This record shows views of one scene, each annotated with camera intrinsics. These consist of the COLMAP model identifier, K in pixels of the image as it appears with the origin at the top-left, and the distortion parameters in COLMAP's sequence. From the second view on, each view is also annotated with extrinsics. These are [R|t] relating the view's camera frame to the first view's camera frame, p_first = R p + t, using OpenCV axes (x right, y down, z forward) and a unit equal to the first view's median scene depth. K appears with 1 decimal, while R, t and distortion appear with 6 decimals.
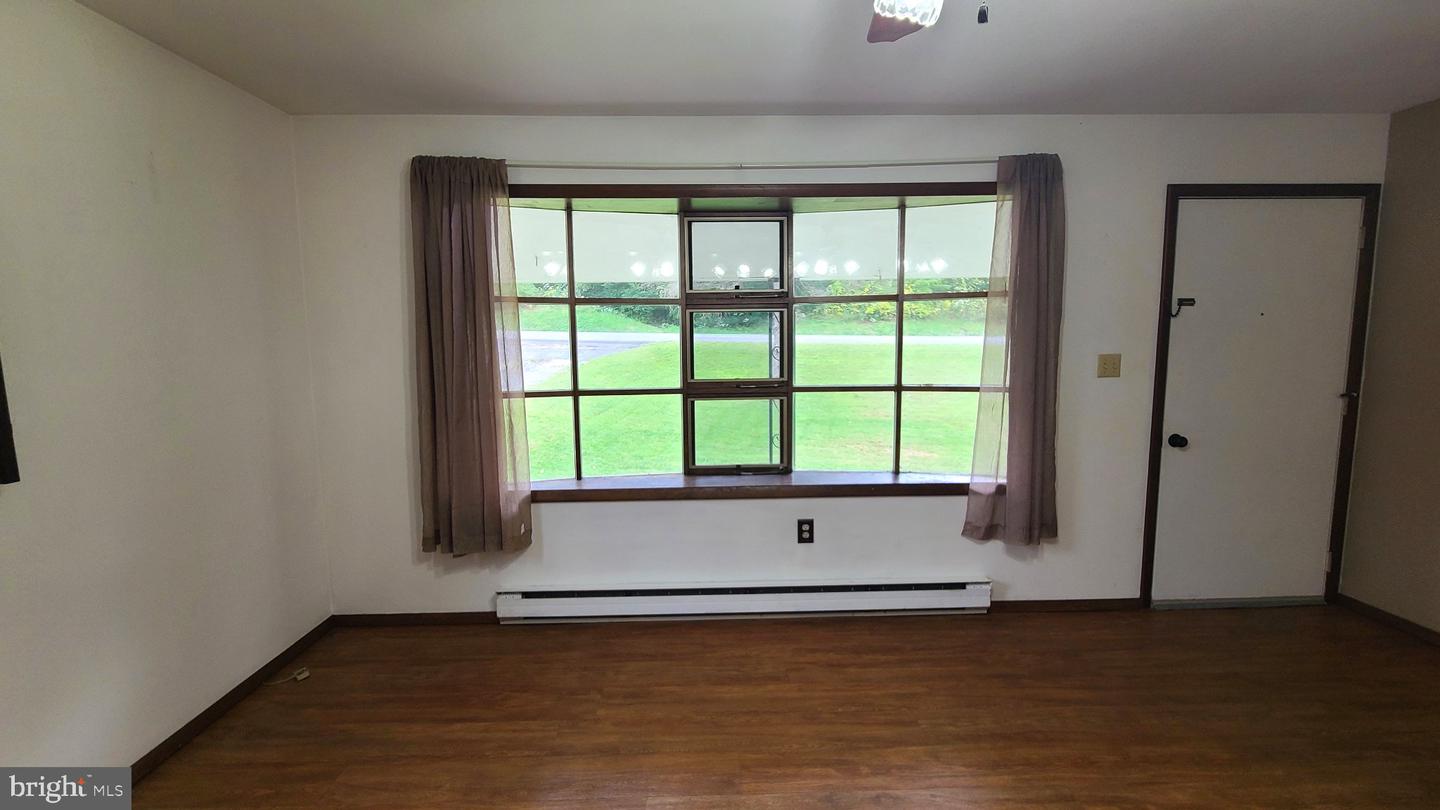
lens RADIAL K [[588.9, 0, 716.9], [0, 588.9, 401.6], [0, 0, 1]] dist [-0.003459, -0.000053]
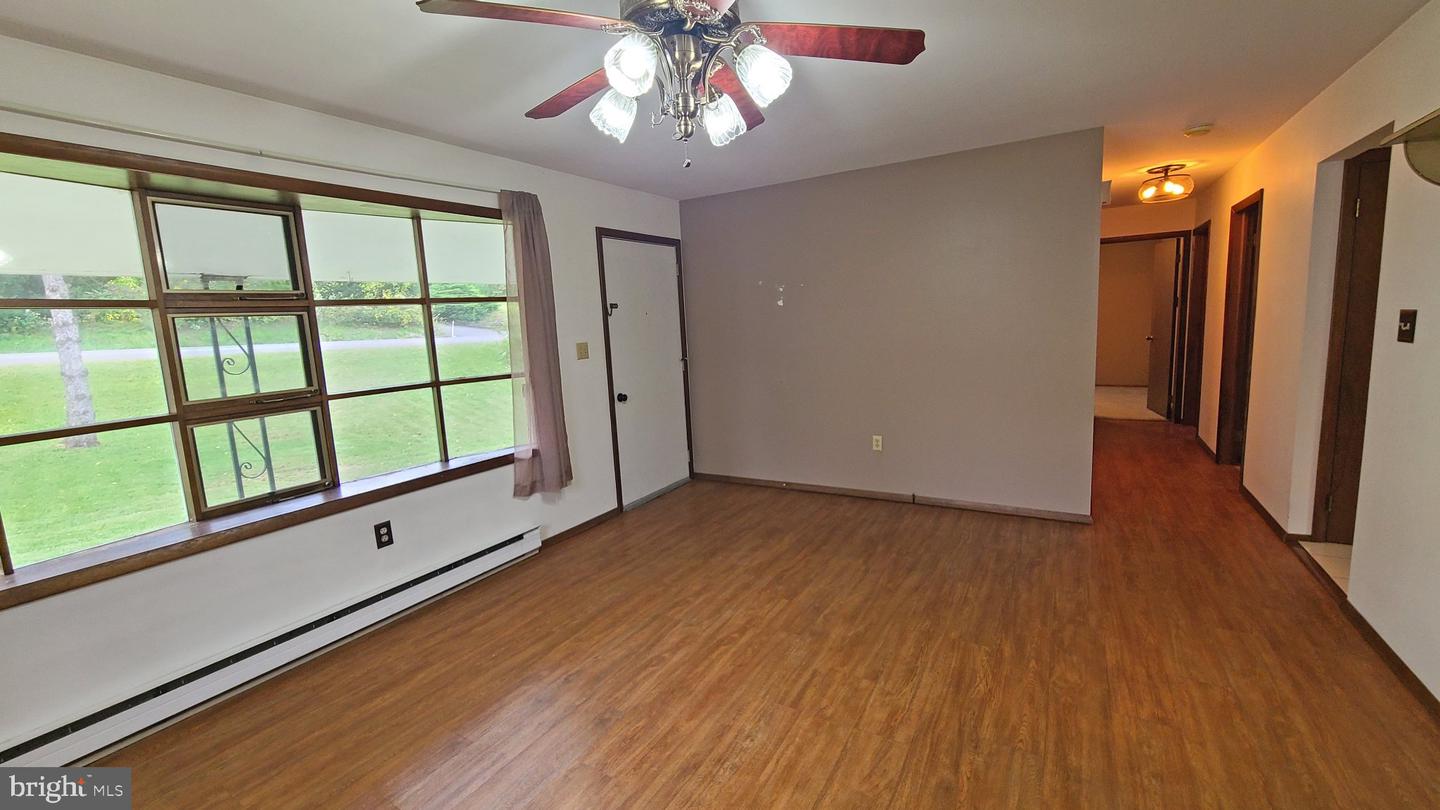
lens RADIAL K [[588.9, 0, 721.3], [0, 588.9, 399.9], [0, 0, 1]] dist [-0.003459, -0.000053]
pose [[0.529375, -0.130998, 0.838213, -0.352743], [0.139409, 0.988009, 0.066364, 0.008599], [-0.836856, 0.081723, 0.541289, -0.035758]]
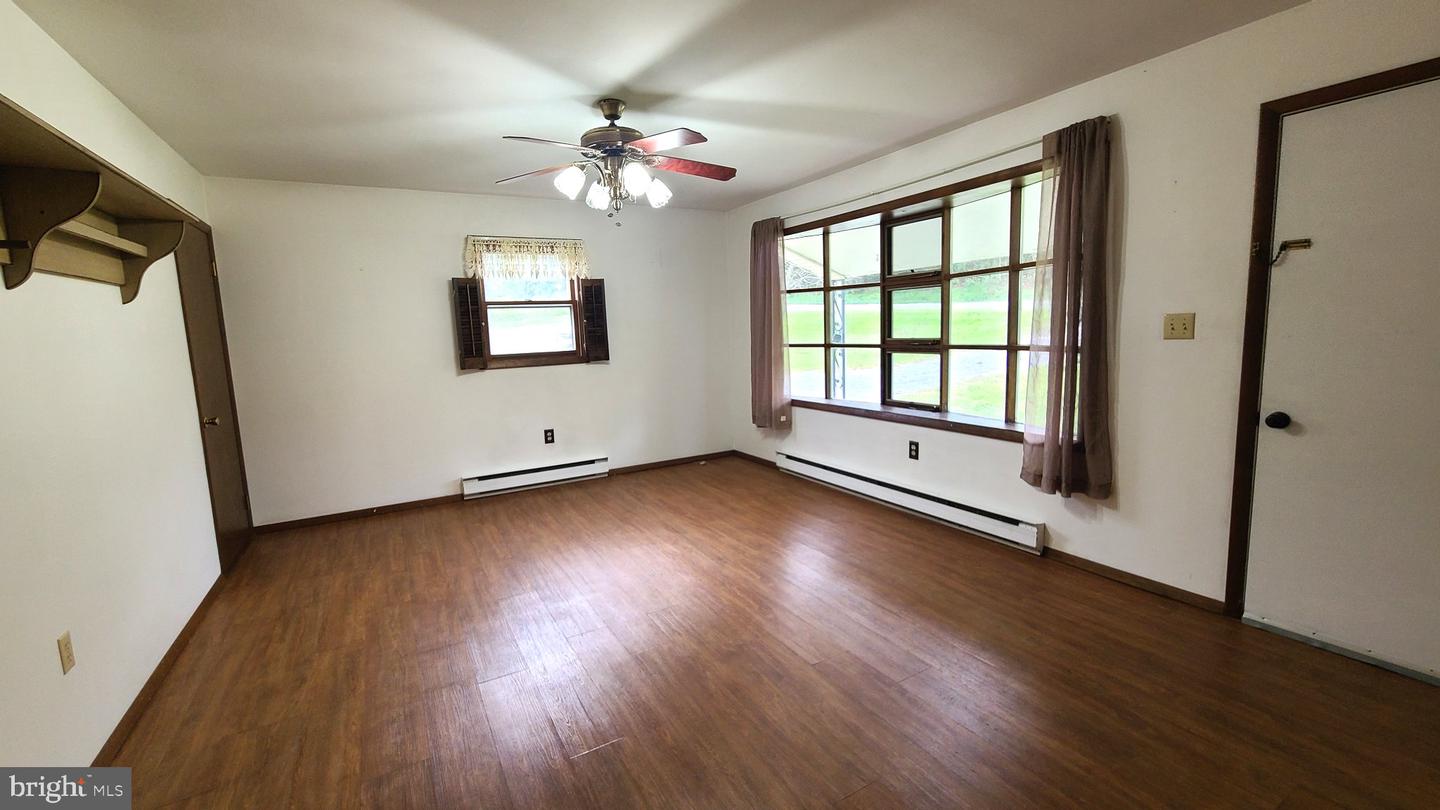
lens RADIAL K [[588.9, 0, 715.0], [0, 588.9, 401.5], [0, 0, 1]] dist [-0.003459, -0.000053]
pose [[0.475046, 0.105790, -0.873578, 1.112038], [-0.065000, 0.994254, 0.085057, 0.023054], [0.877557, 0.016377, 0.479193, -0.056098]]
